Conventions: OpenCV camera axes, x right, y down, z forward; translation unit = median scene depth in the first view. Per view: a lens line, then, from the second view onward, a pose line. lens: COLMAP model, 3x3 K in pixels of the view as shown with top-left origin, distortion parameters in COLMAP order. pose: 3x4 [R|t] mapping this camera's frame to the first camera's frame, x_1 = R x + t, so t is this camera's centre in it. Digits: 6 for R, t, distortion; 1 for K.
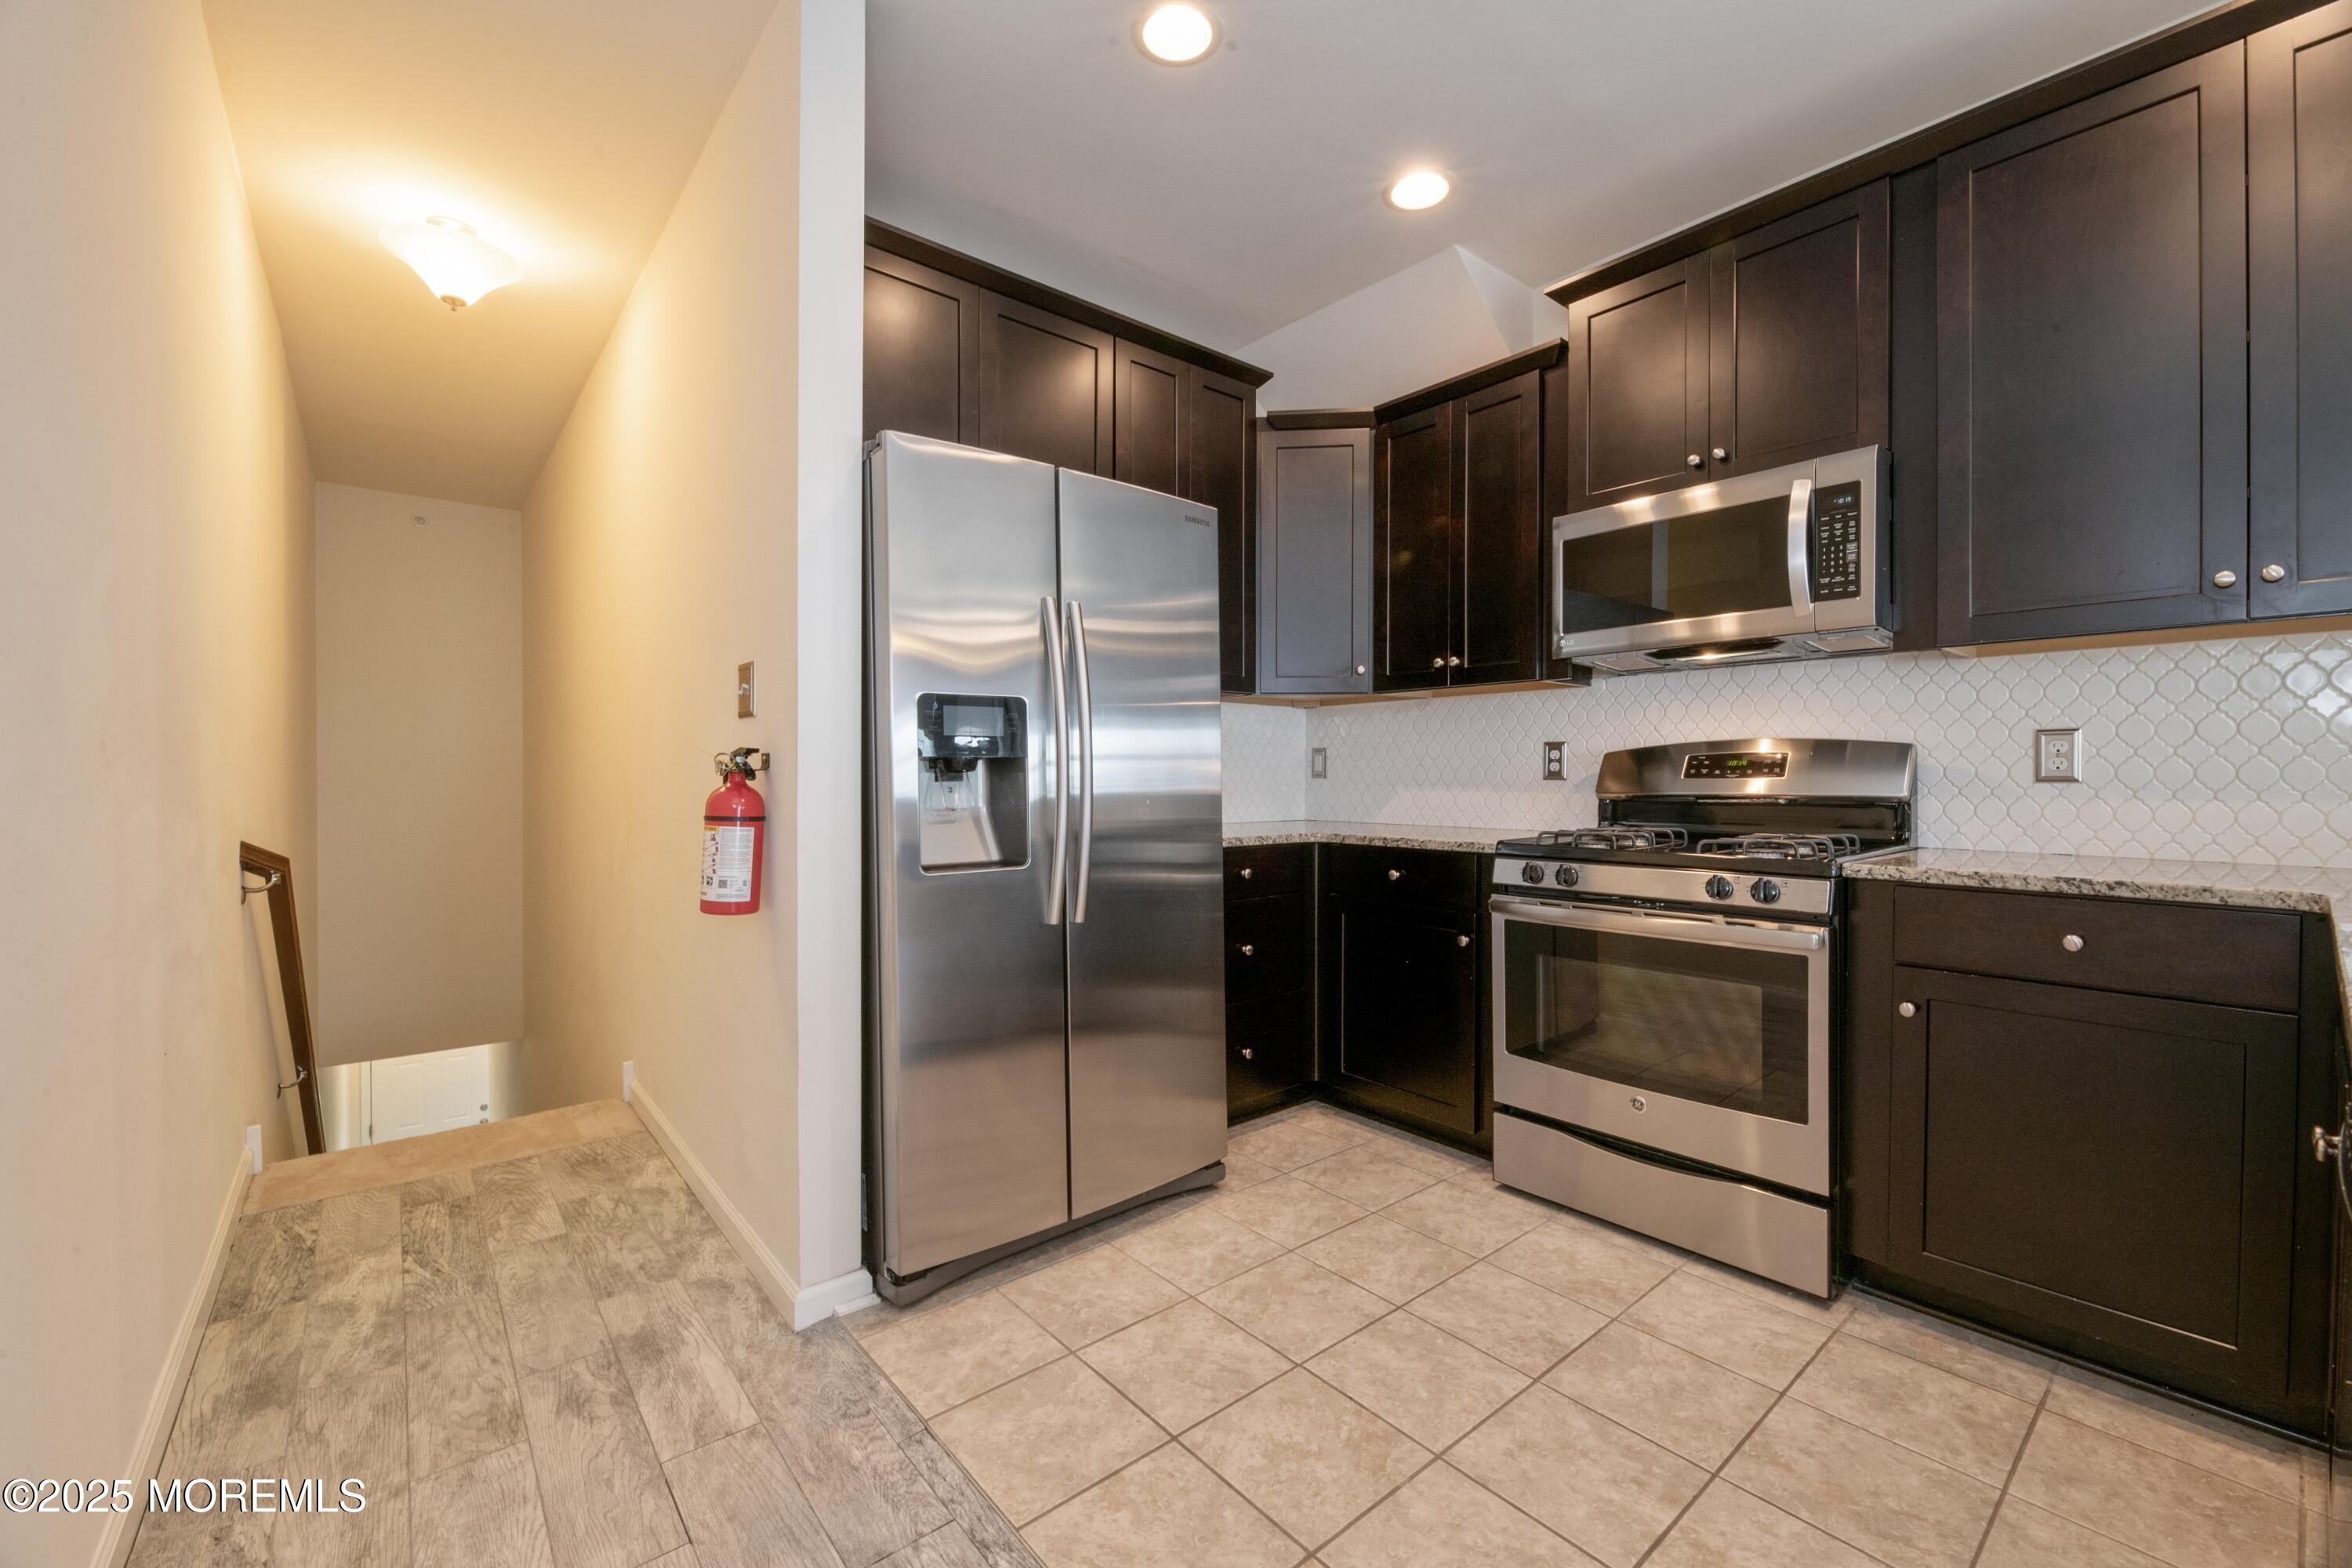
lens RADIAL K [[923.1, 0, 1123.8], [0, 923.1, 783.2], [0, 0, 1]] dist [-0.003726, -0.000461]
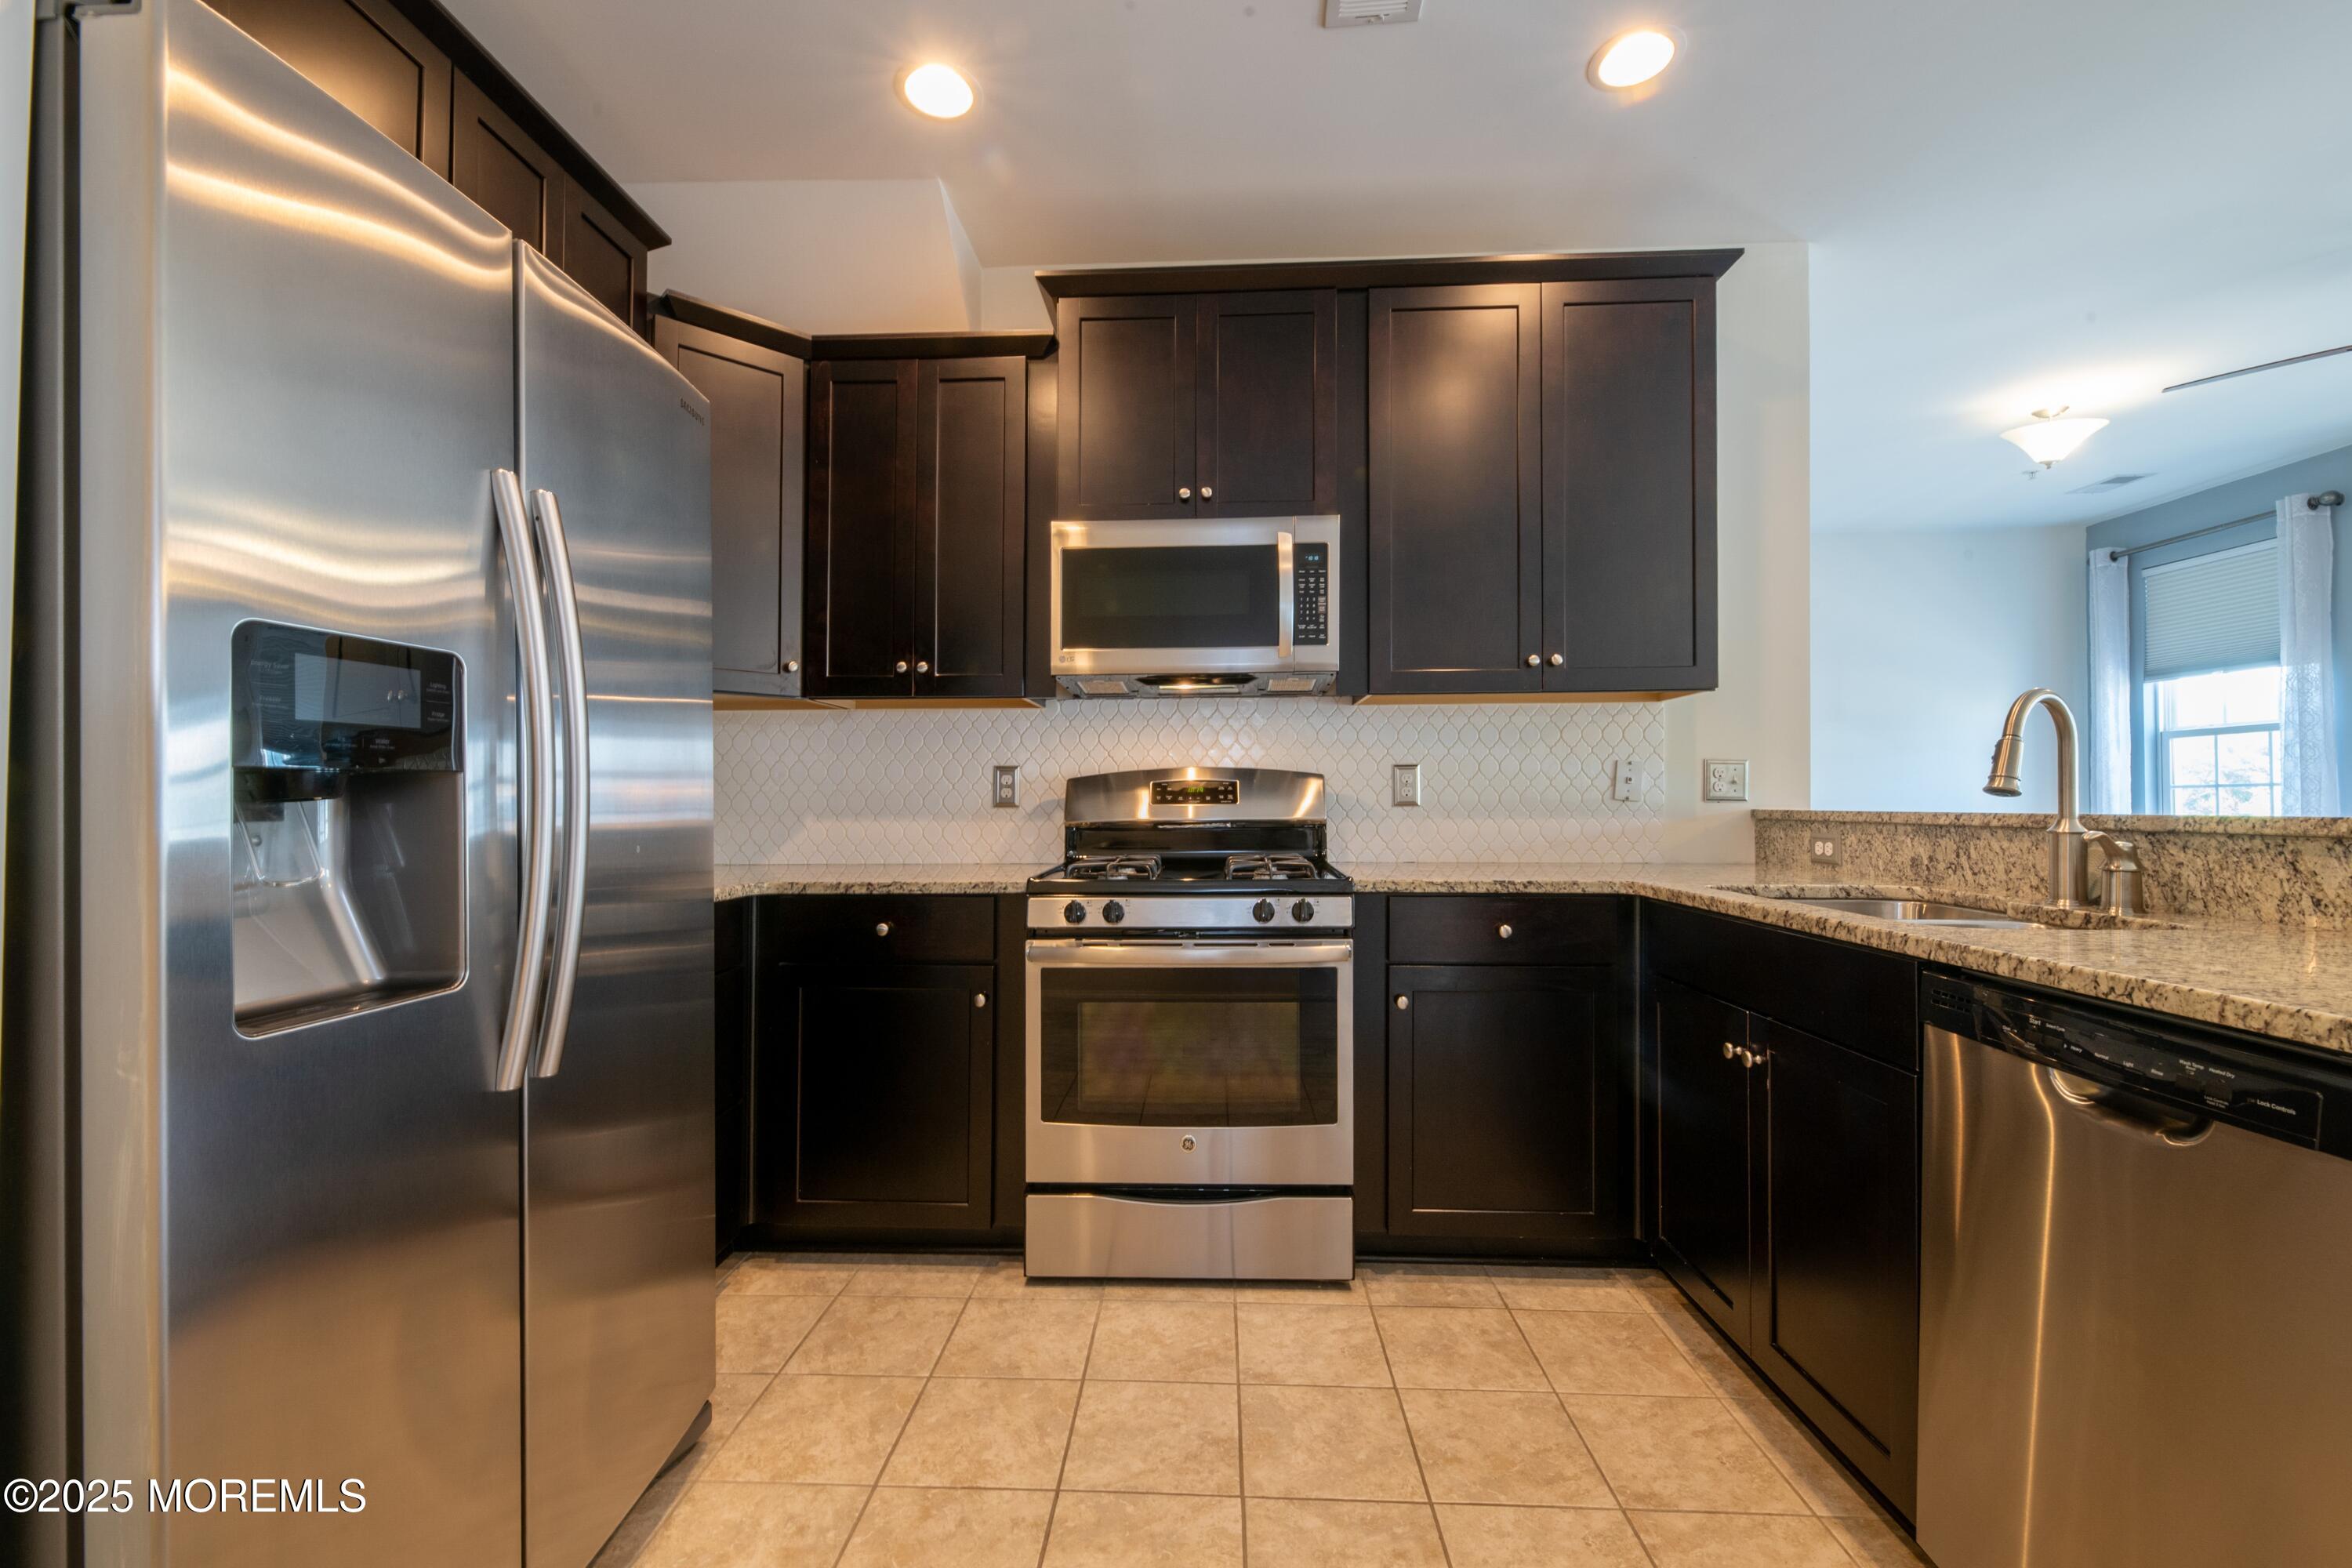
lens RADIAL K [[1004.4, 0, 1182.6], [0, 1004.4, 781.3], [0, 0, 1]] dist [0.007115, -0.000458]
pose [[0.658475, 0.011829, 0.752509, -0.236445], [0.010362, 0.999639, -0.024781, -0.004082], [-0.752531, 0.024116, 0.658115, 0.299292]]
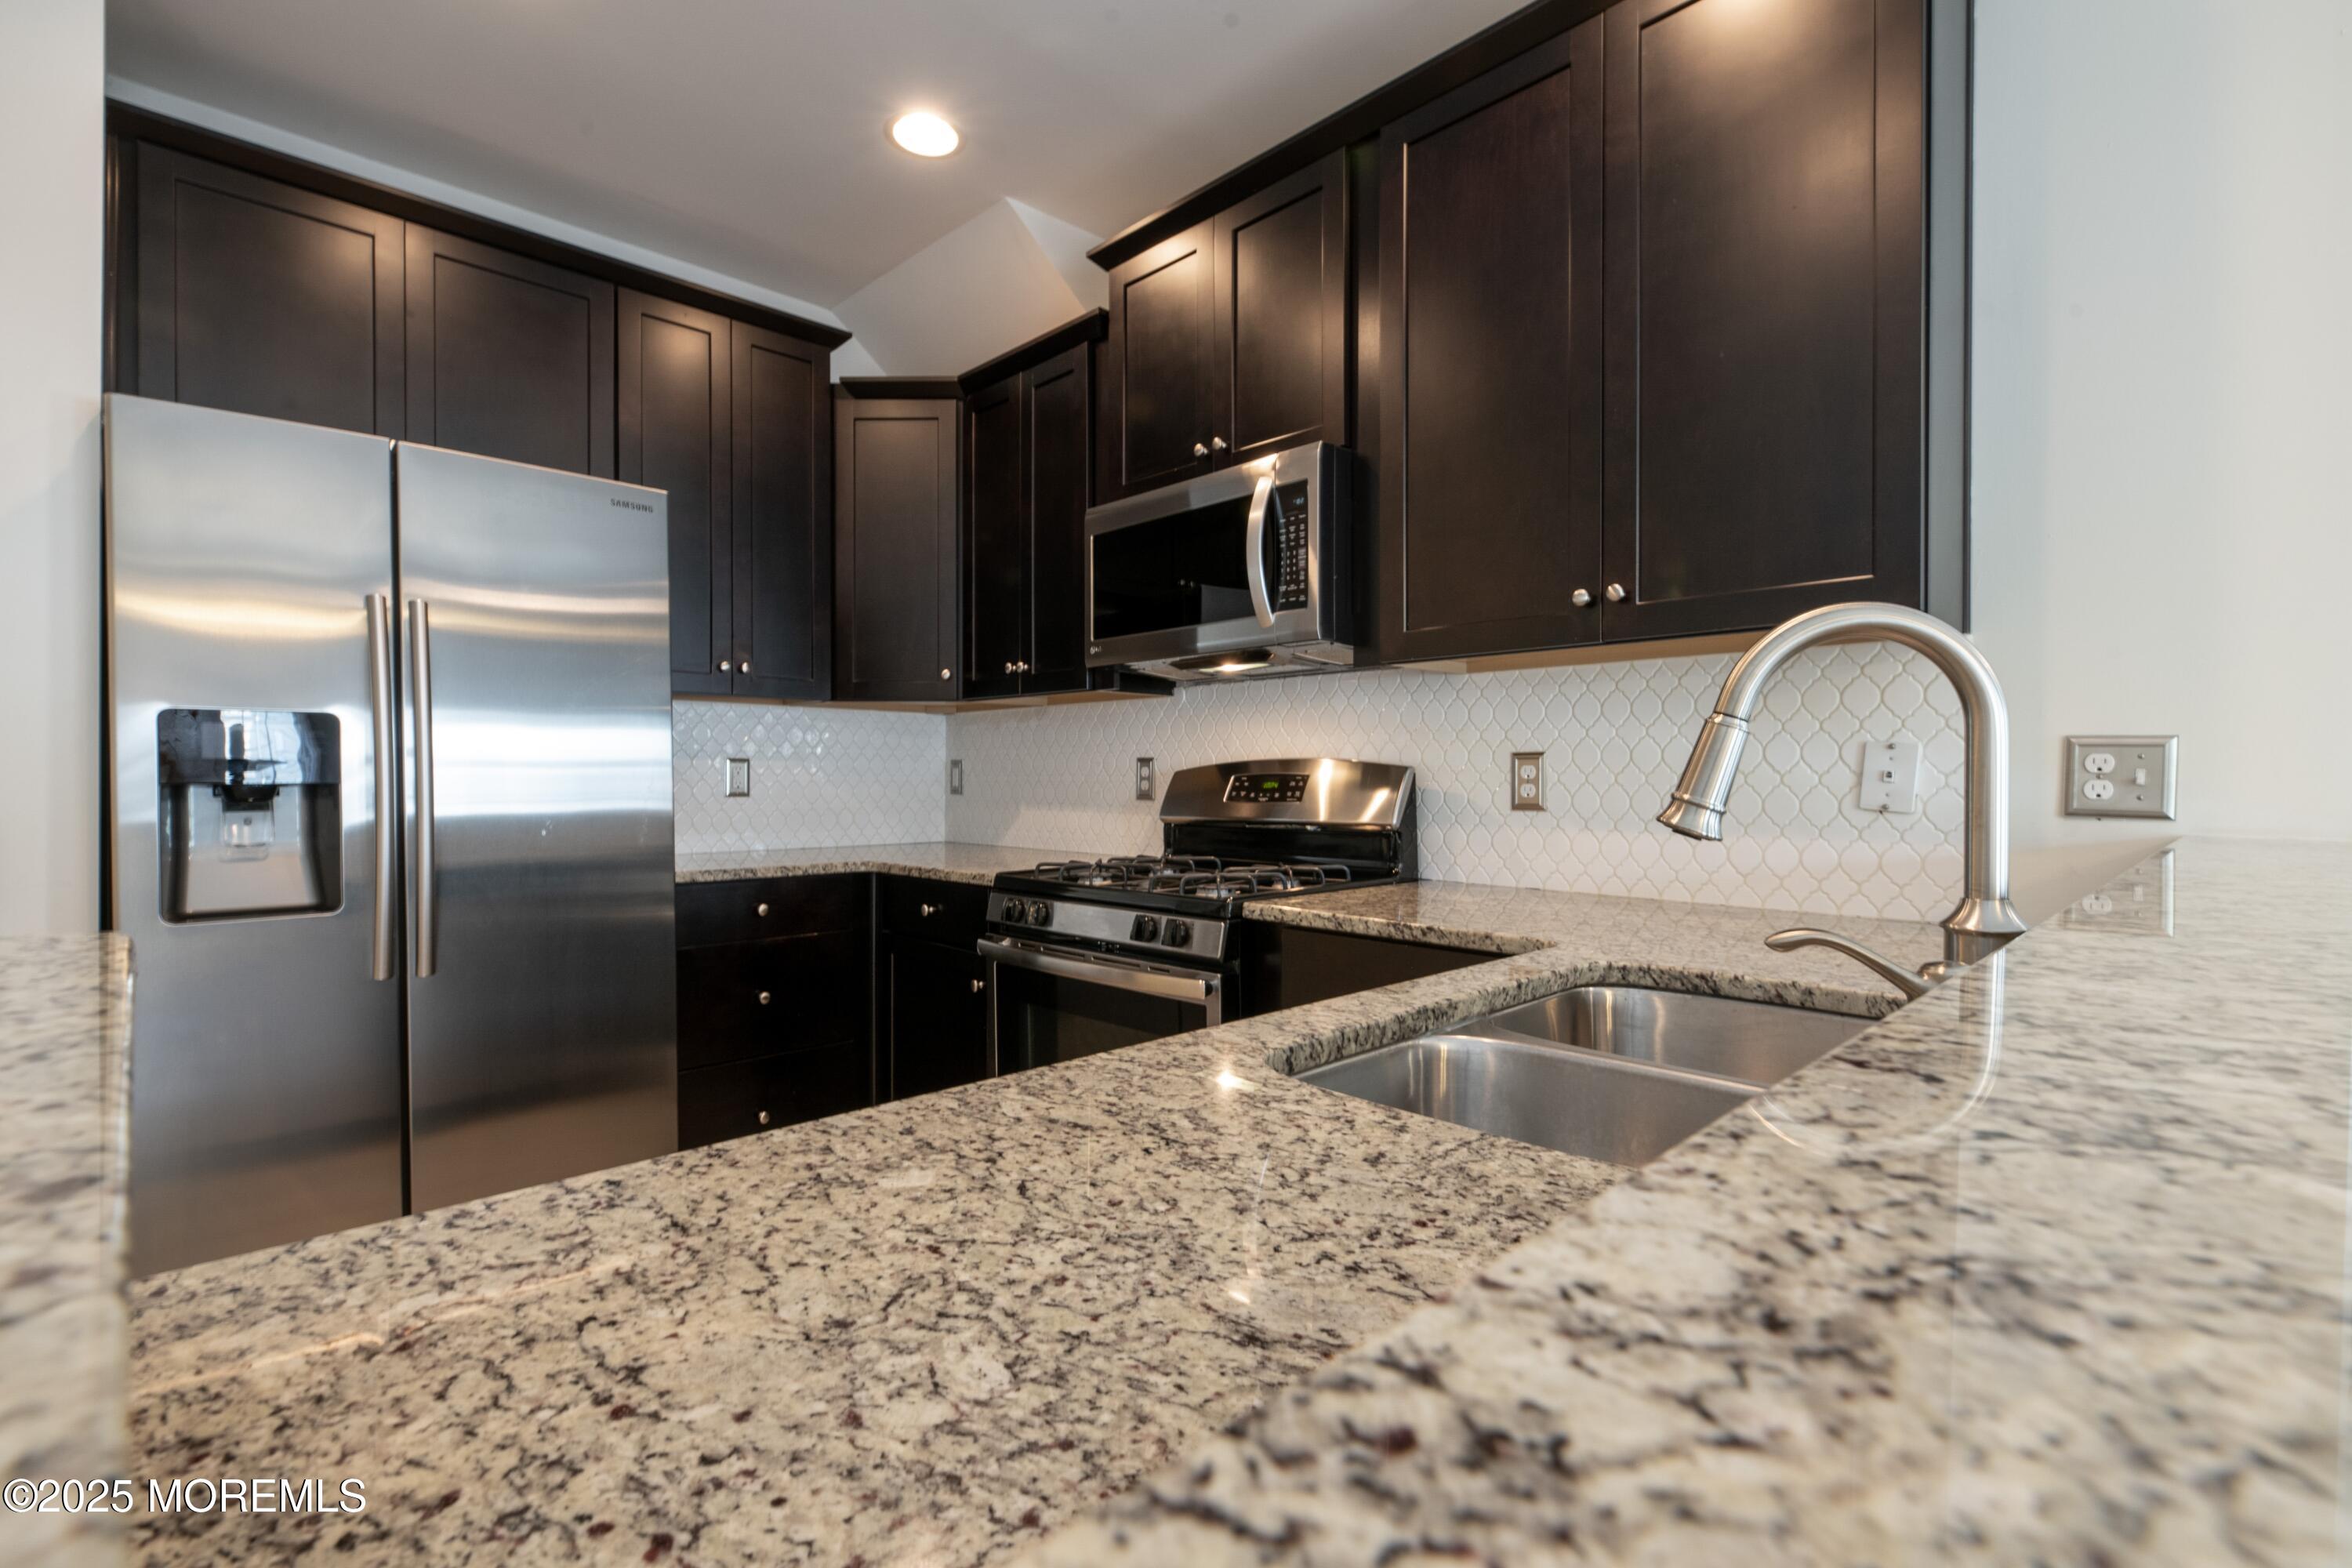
lens RADIAL K [[1064.3, 0, 1084.3], [0, 1064.3, 776.1], [0, 0, 1]] dist [0.000373, 0.000001]
pose [[0.997105, 0.002192, 0.076002, 0.466479], [-0.001412, 0.999946, -0.010321, -0.022982], [-0.076020, 0.010184, 0.997054, -0.028234]]
